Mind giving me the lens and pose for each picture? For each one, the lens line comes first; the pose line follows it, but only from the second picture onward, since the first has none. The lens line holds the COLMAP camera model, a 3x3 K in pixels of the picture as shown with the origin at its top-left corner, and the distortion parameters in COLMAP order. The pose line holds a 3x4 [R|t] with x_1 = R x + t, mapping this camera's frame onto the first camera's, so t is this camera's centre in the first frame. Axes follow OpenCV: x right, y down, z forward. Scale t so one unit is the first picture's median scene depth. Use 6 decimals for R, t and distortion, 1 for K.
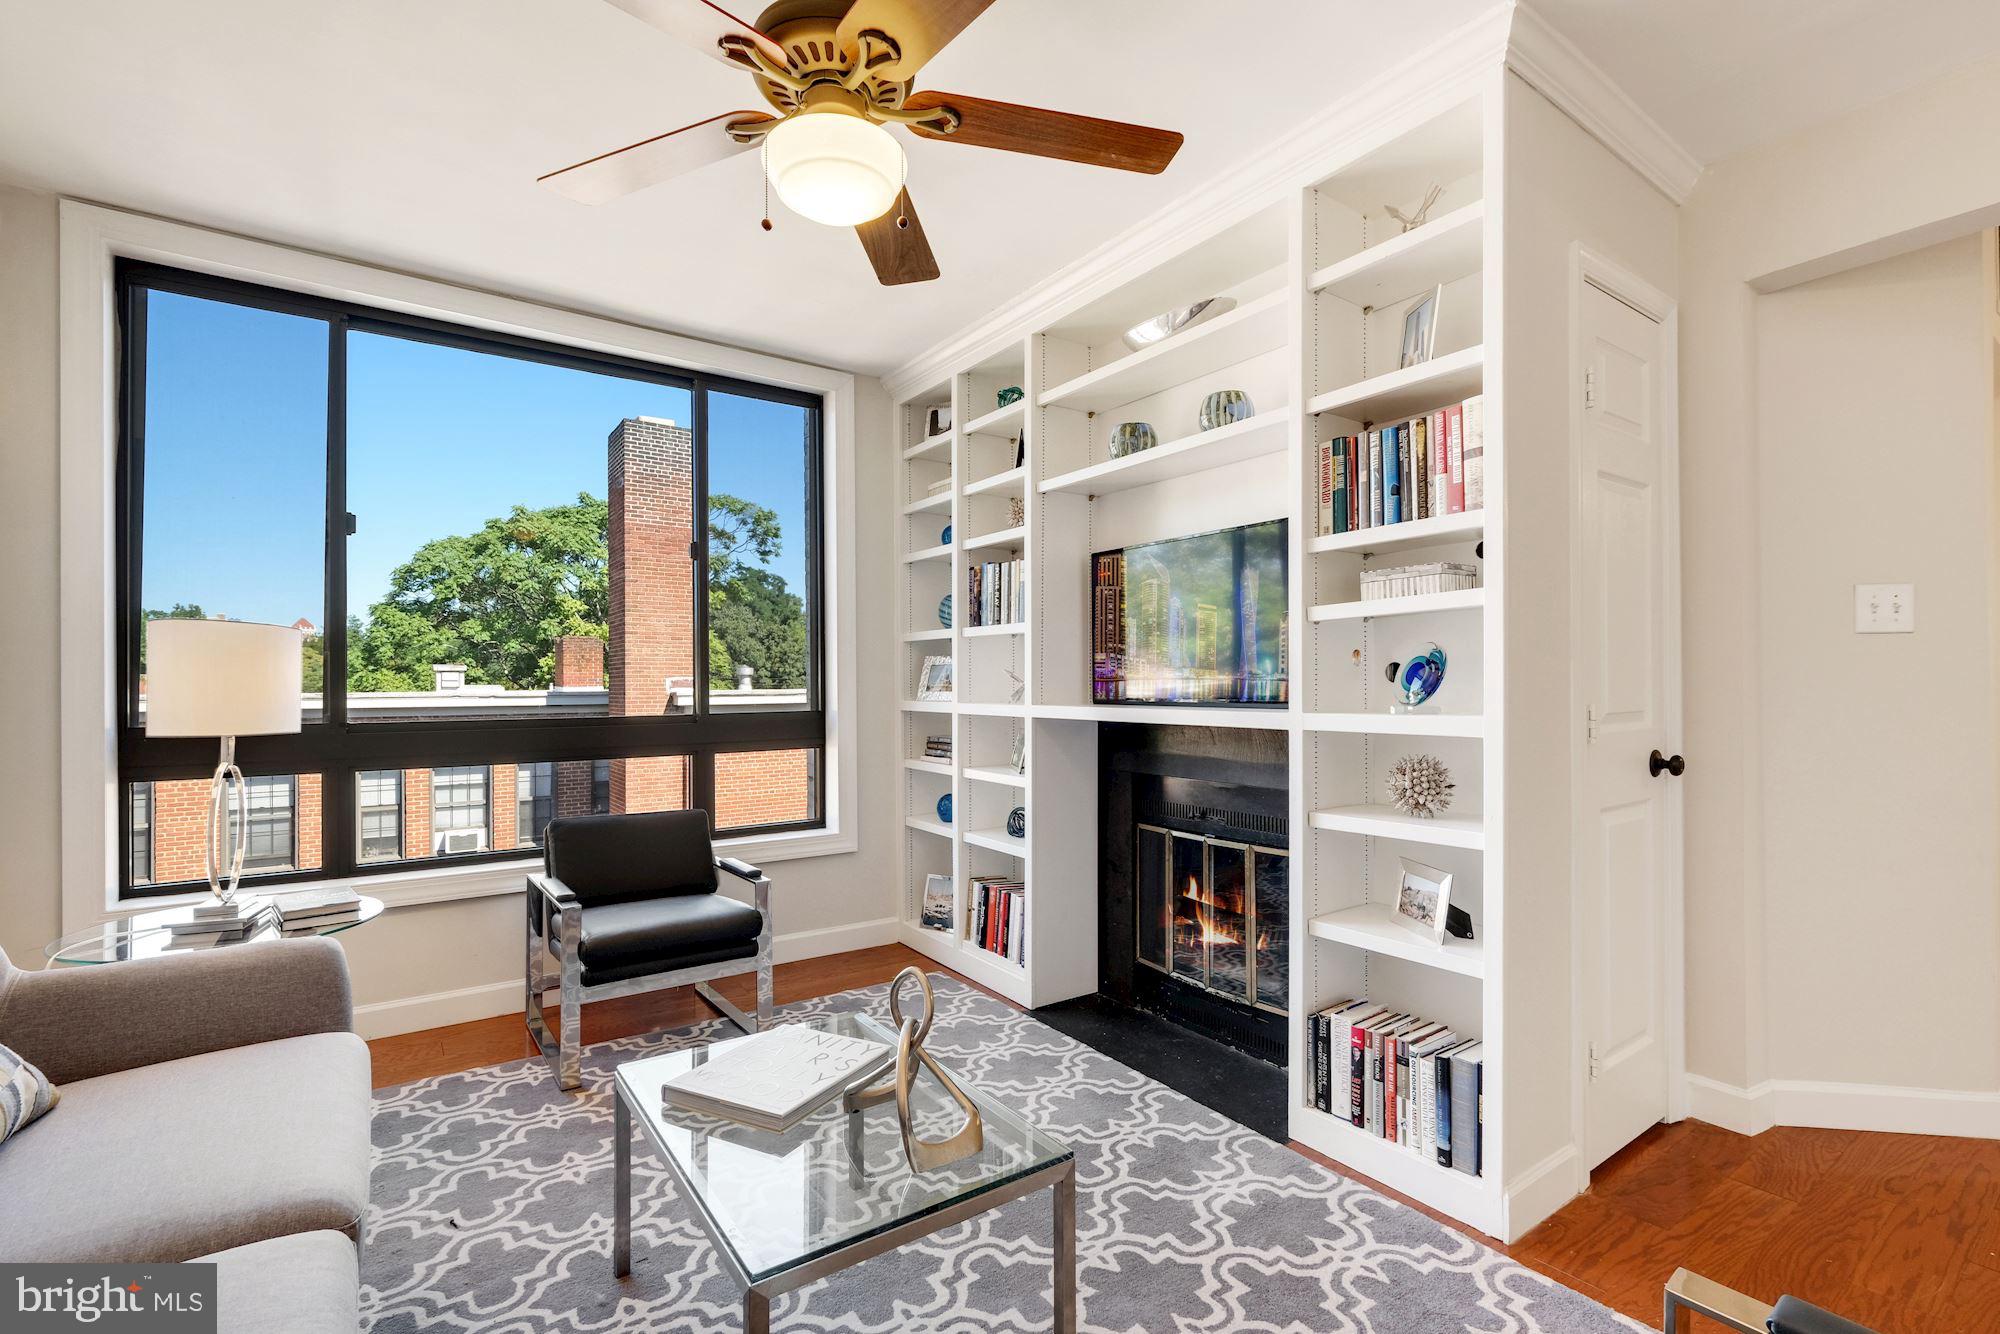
lens RADIAL K [[881.2, 0, 1004.6], [0, 881.2, 684.4], [0, 0, 1]] dist [0.001465, -0.000141]
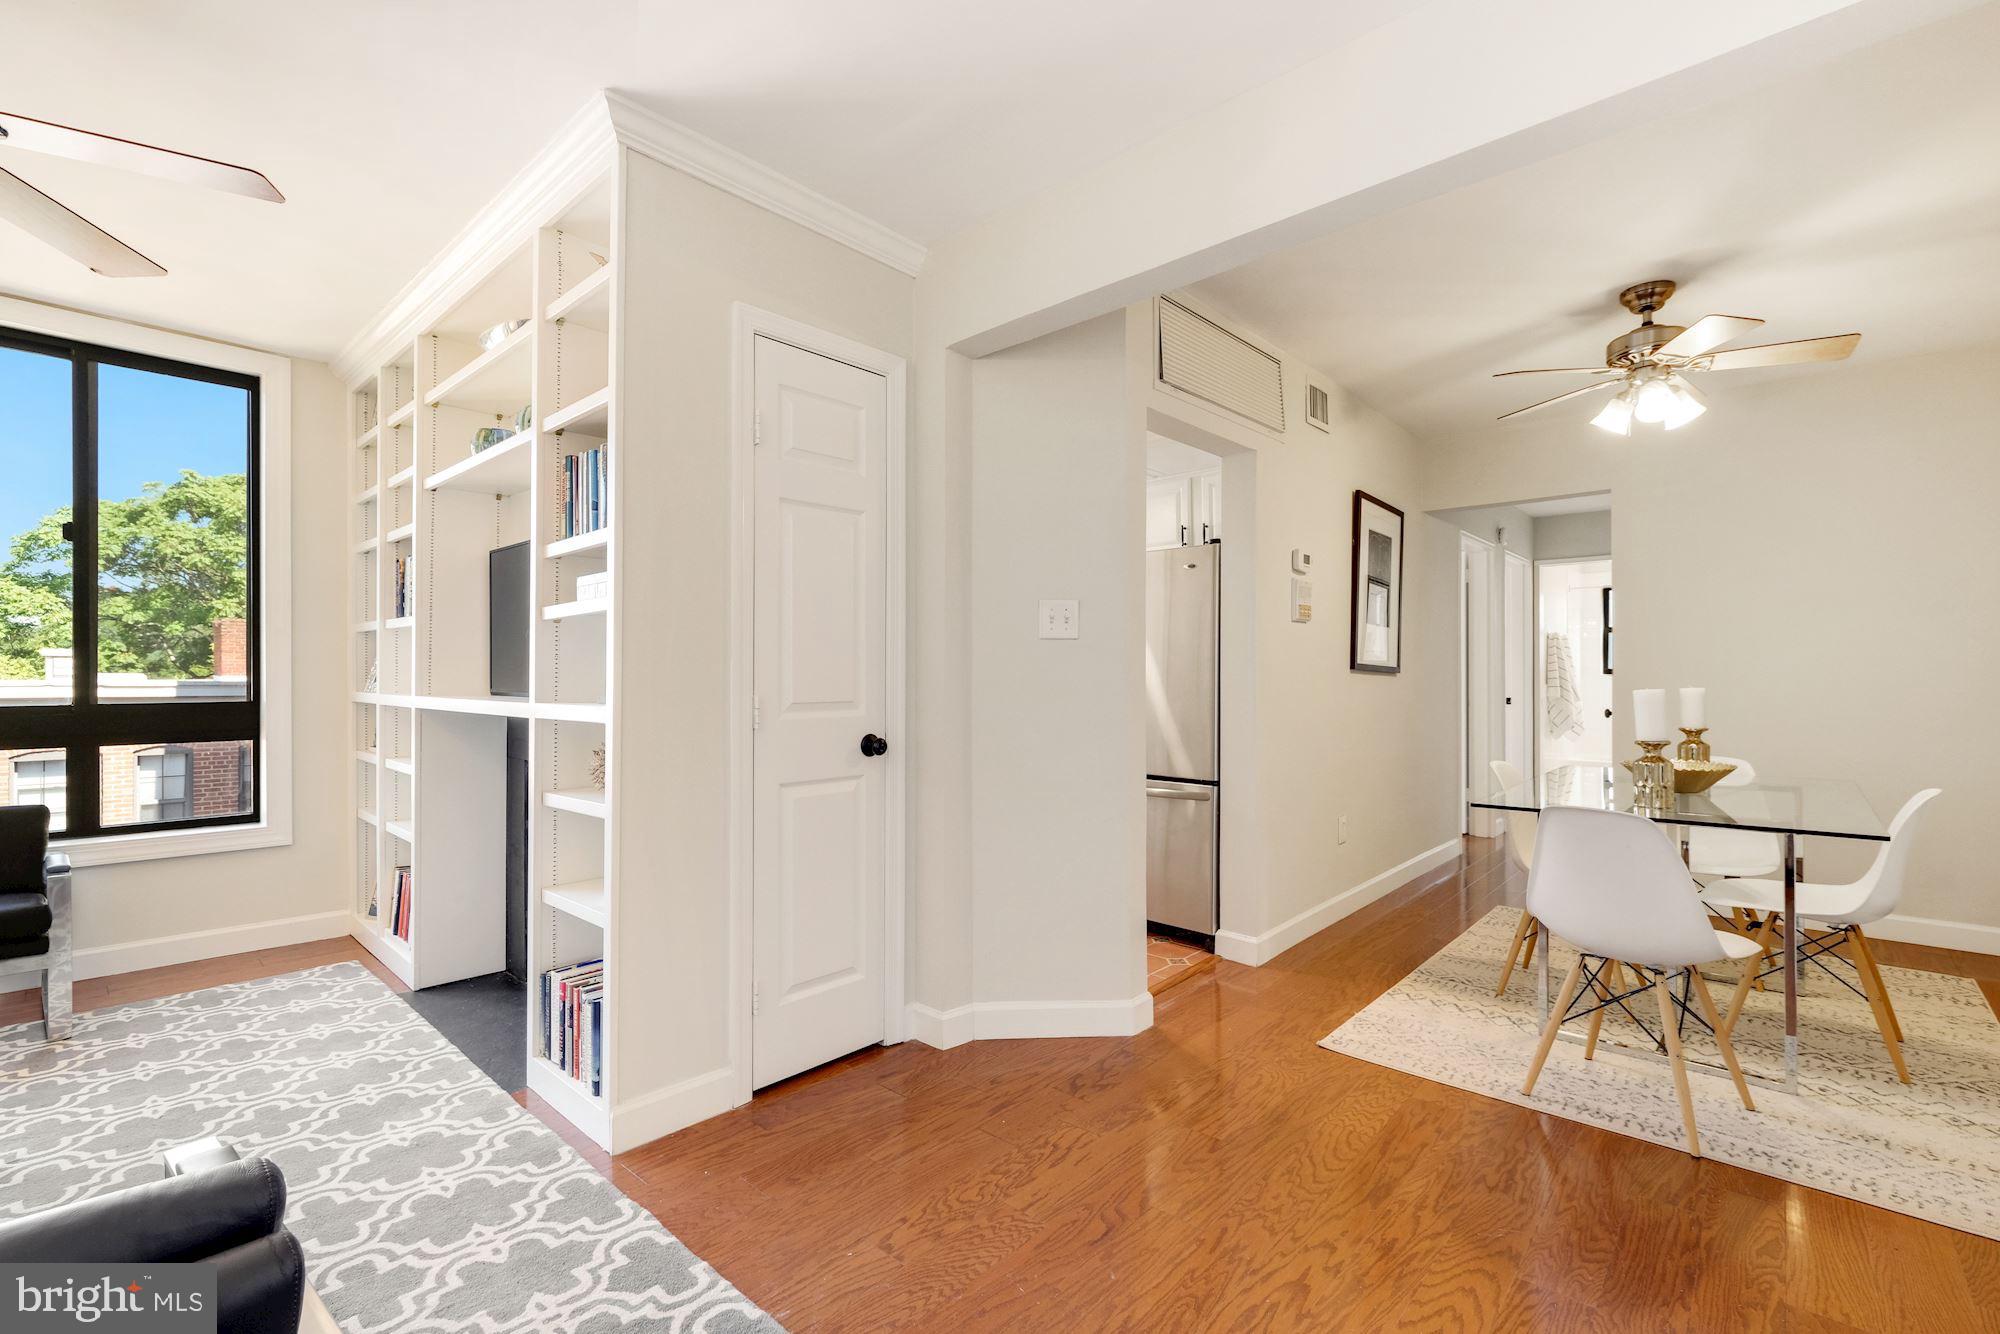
lens RADIAL K [[872.3, 0, 994.8], [0, 872.3, 687.8], [0, 0, 1]] dist [0.001781, 0.000064]
pose [[0.978673, 0.003849, 0.205389, 0.531203], [-0.006393, 0.999911, 0.011725, -0.003165], [-0.205326, -0.012788, 0.978610, -0.151729]]
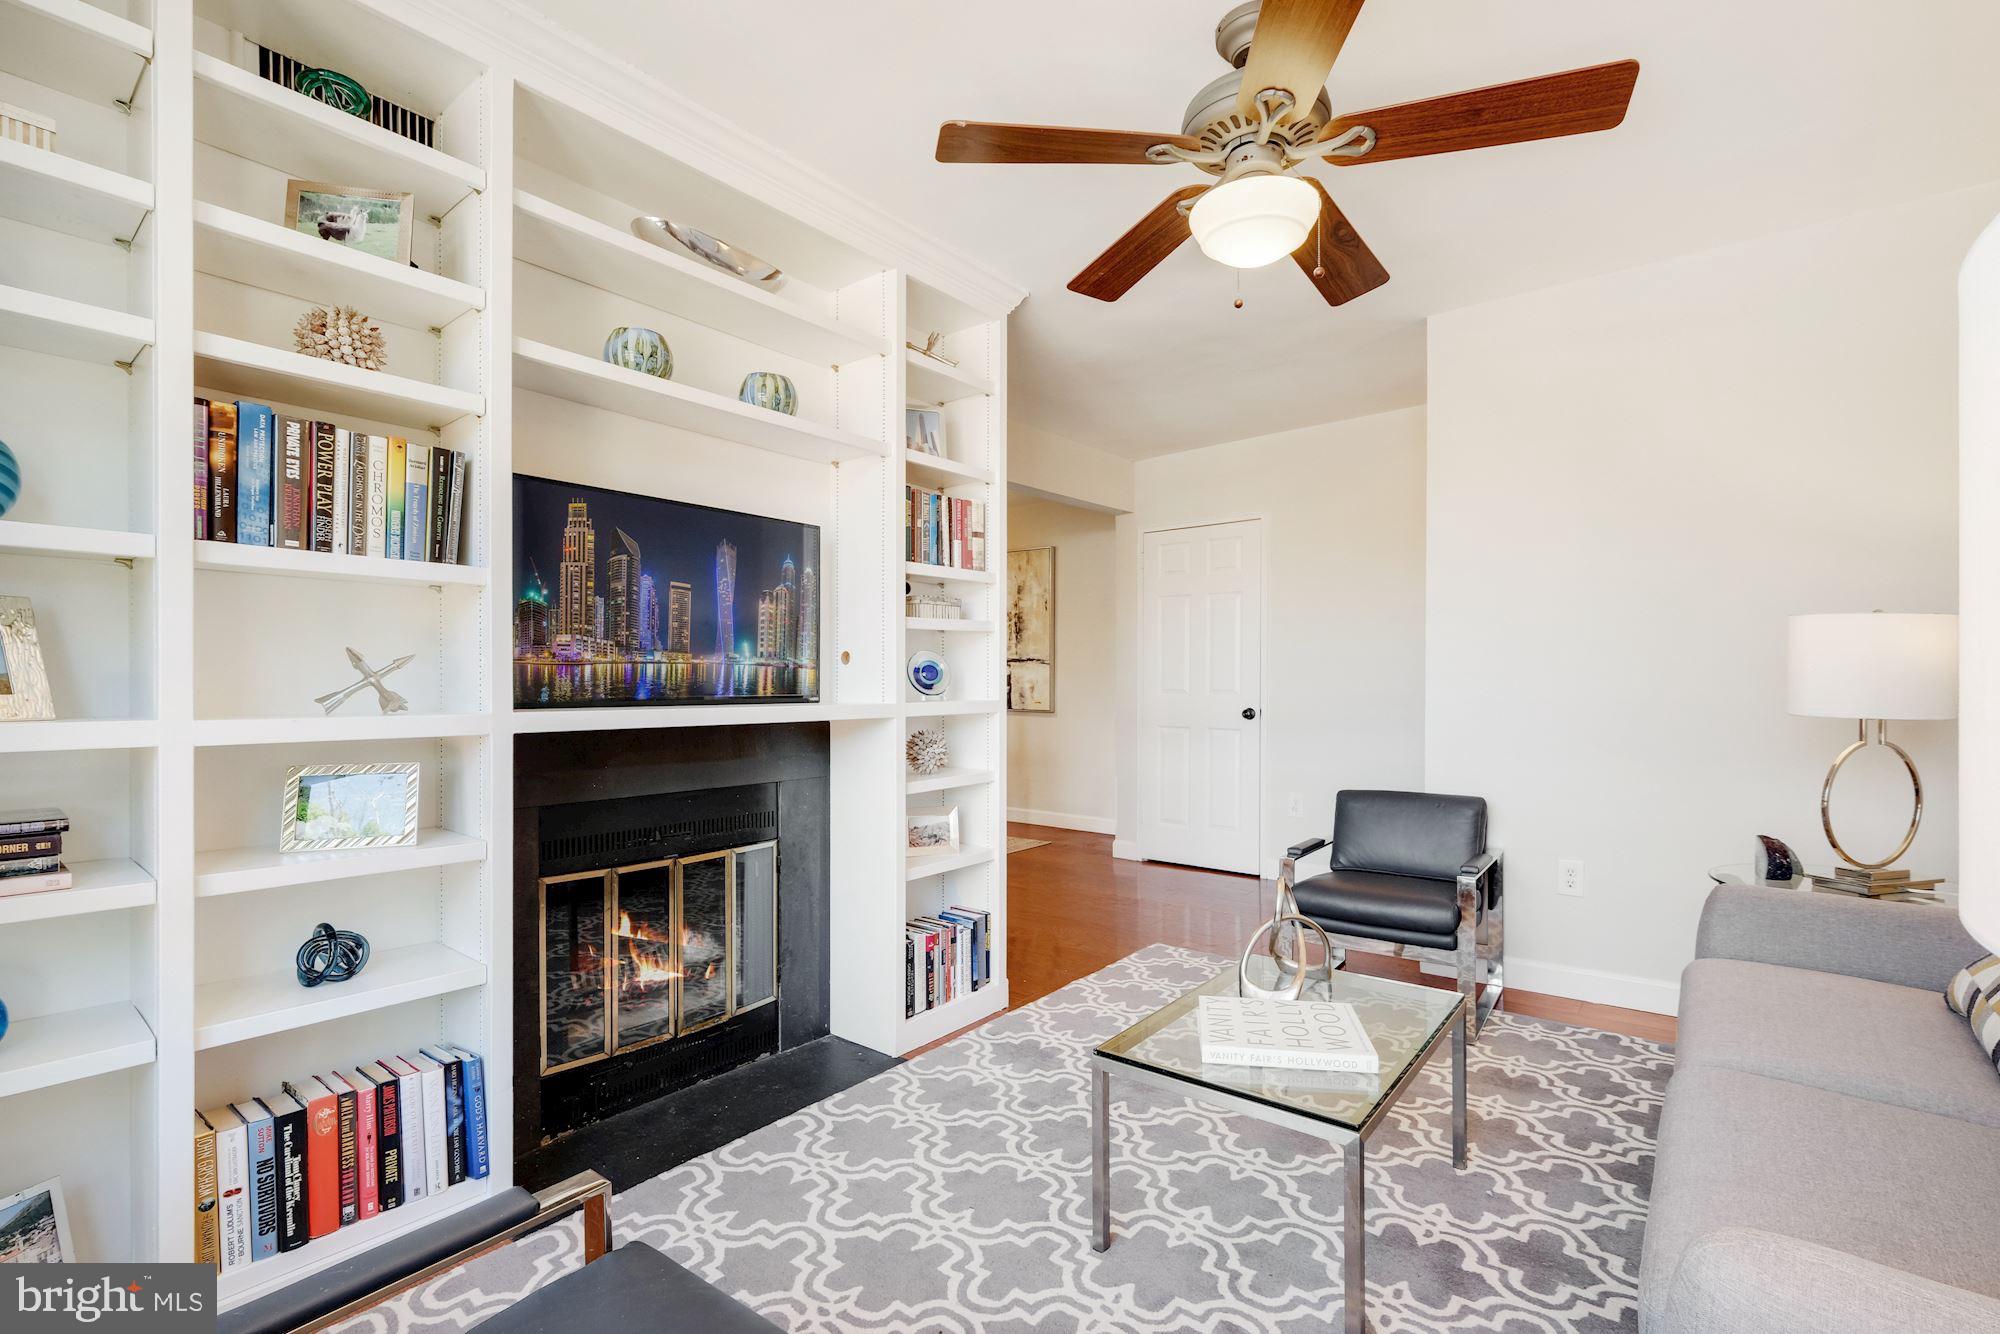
lens RADIAL K [[881.2, 0, 1004.6], [0, 881.2, 684.4], [0, 0, 1]] dist [0.001465, -0.000141]
pose [[-0.260817, 0.001056, 0.965388, -0.686271], [0.001064, 0.999999, -0.000807, 0.006927], [-0.965388, 0.000816, -0.260818, 0.923686]]
